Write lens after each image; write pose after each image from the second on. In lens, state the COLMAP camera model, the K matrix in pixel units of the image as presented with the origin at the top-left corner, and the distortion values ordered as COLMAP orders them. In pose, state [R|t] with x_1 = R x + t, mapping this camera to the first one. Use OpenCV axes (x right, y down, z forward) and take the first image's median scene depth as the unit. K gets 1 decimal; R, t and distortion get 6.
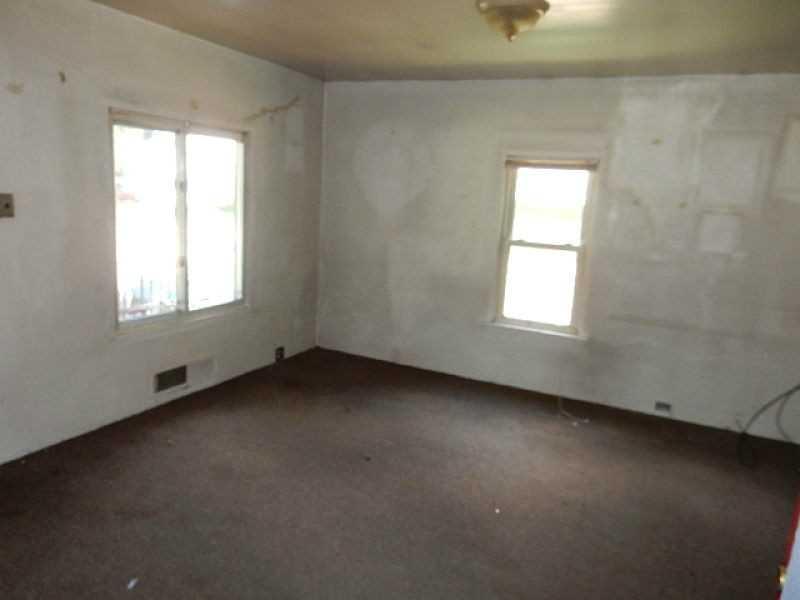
lens RADIAL K [[589.6, 0, 400.0], [0, 589.6, 300.0], [0, 0, 1]] dist [-0.001620, 0.000084]
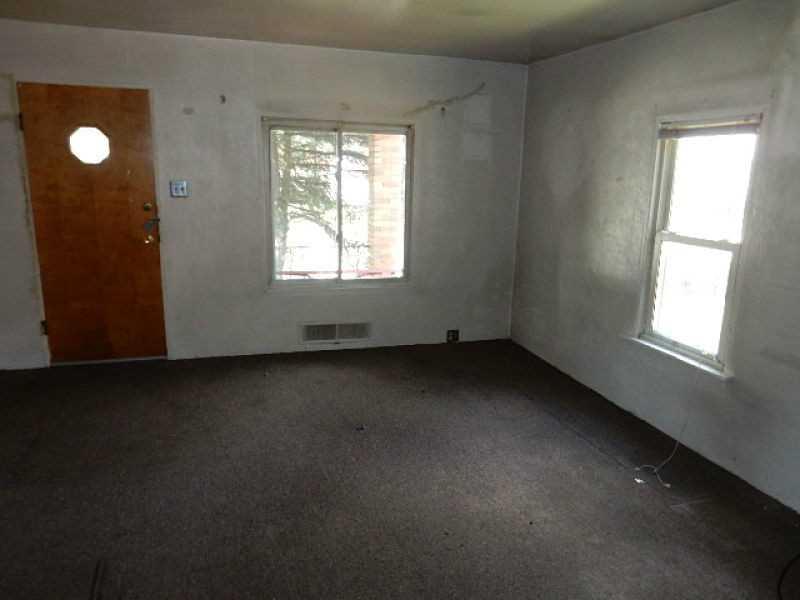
lens RADIAL K [[588.9, 0, 395.9], [0, 588.9, 295.5], [0, 0, 1]] dist [-0.005072, 0.002573]
pose [[0.681768, 0.112434, -0.722877, 0.532783], [-0.120320, 0.991896, 0.040800, -0.010905], [0.721607, 0.059161, 0.689771, 0.235748]]
